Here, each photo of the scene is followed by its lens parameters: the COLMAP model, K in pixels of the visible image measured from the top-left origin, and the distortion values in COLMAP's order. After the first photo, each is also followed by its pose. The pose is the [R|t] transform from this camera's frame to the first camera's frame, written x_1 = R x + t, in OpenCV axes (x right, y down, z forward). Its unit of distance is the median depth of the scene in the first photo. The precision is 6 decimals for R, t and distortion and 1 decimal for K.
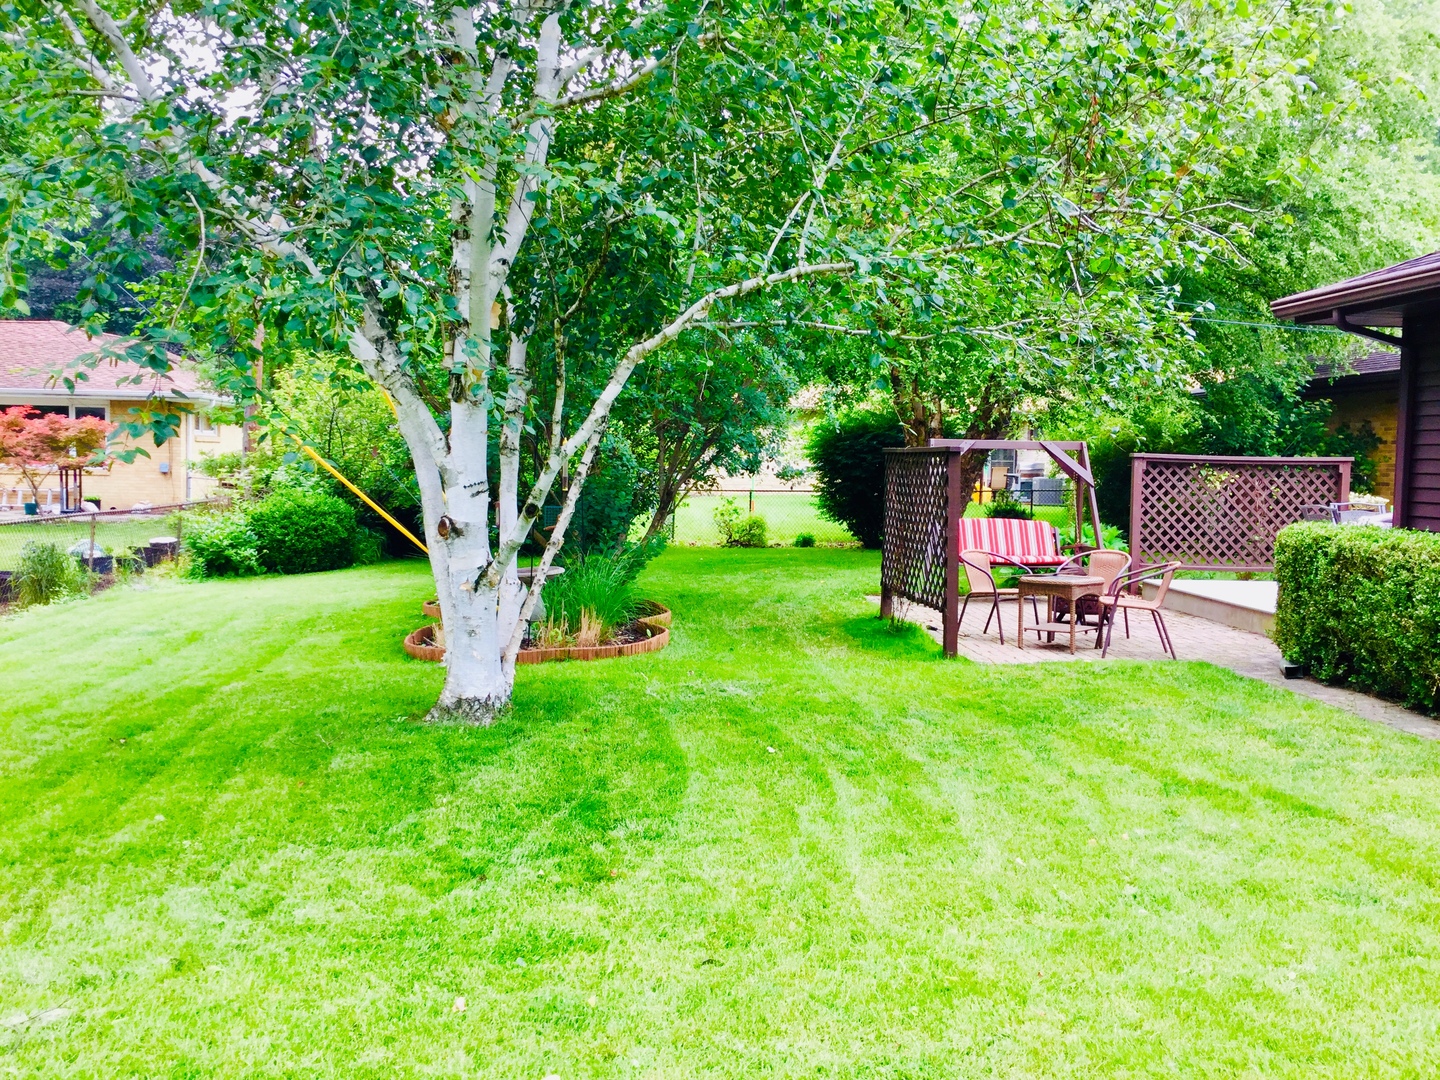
lens RADIAL K [[1292.6, 0, 711.9], [0, 1292.6, 533.9], [0, 0, 1]] dist [0.020860, -0.023491]
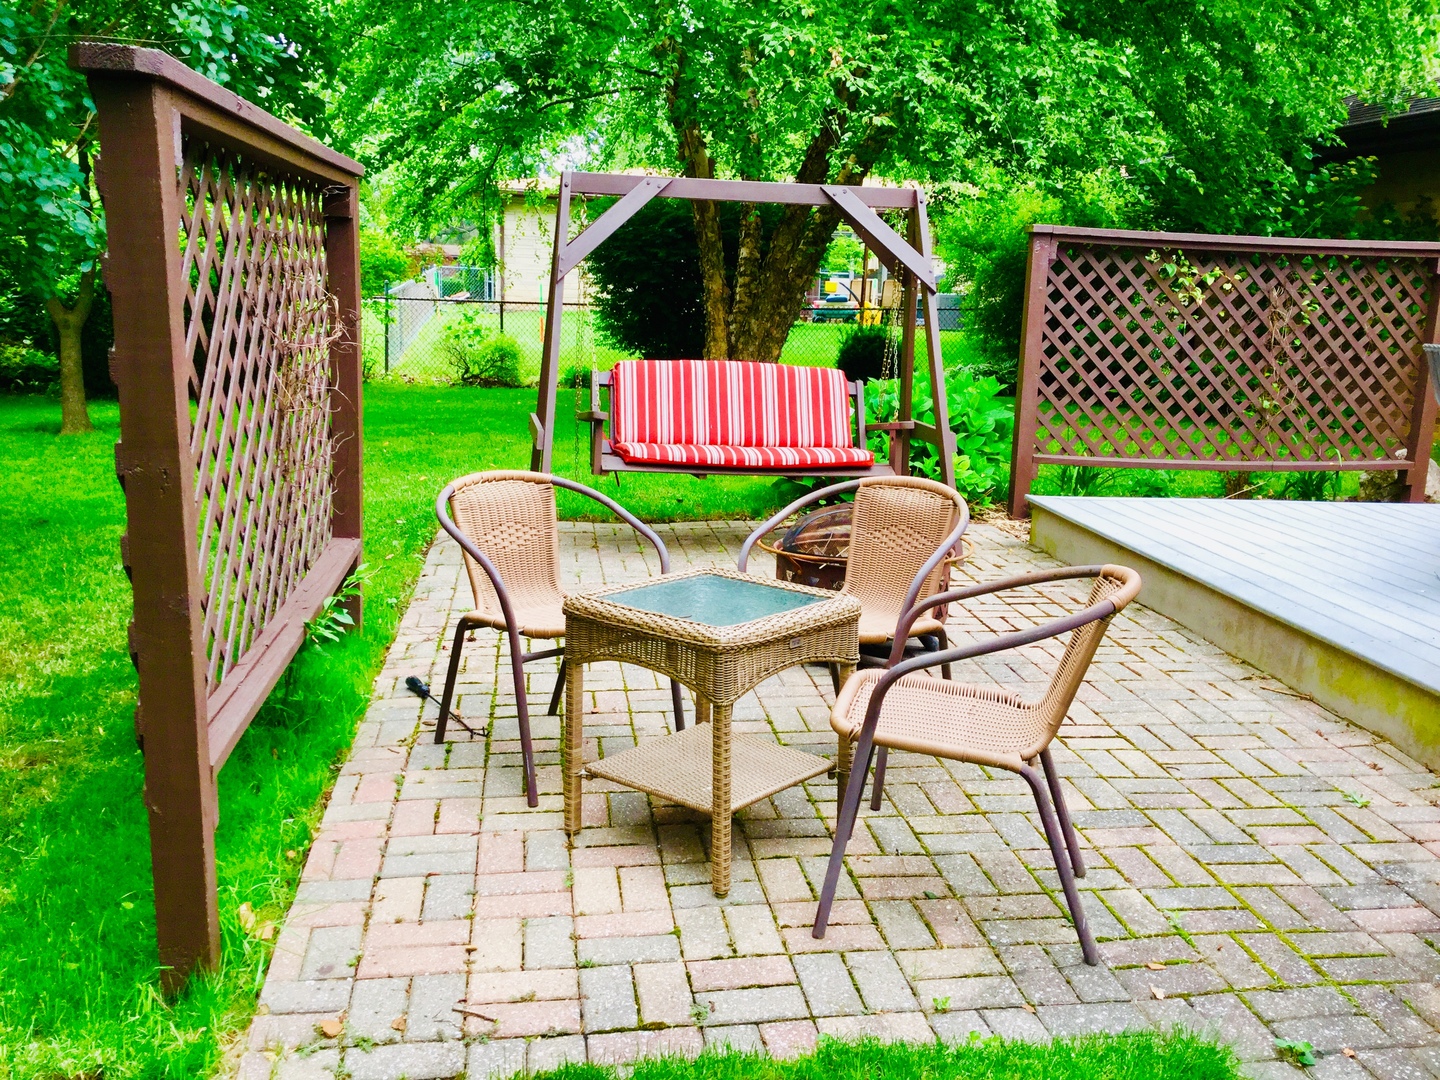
lens RADIAL K [[1292.6, 0, 729.4], [0, 1292.6, 555.1], [0, 0, 1]] dist [0.020860, -0.023491]
pose [[0.998032, 0.001751, 0.062676, 0.181319], [-0.011409, 0.987993, 0.154074, -0.013957], [-0.061654, -0.154486, 0.986069, 0.508173]]
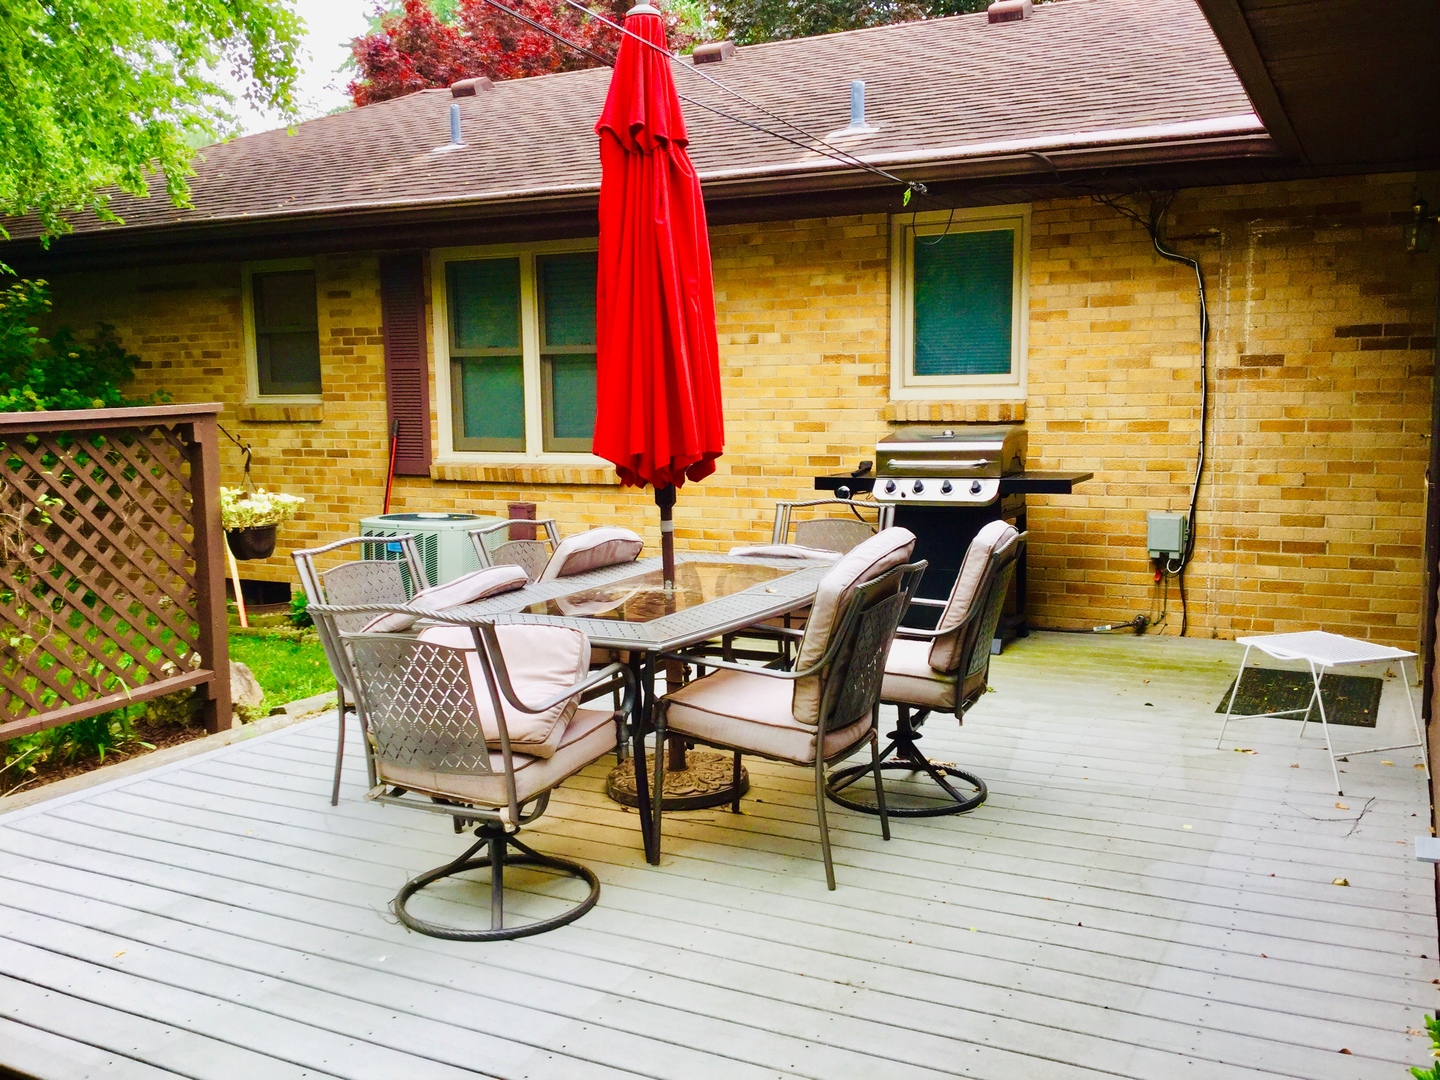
lens RADIAL K [[1292.6, 0, 723.4], [0, 1292.6, 533.7], [0, 0, 1]] dist [0.020860, -0.023491]
pose [[0.526193, -0.123471, 0.841354, 0.226746], [0.071971, 0.992319, 0.100614, -0.047816], [-0.847314, 0.007611, 0.531037, 0.645623]]
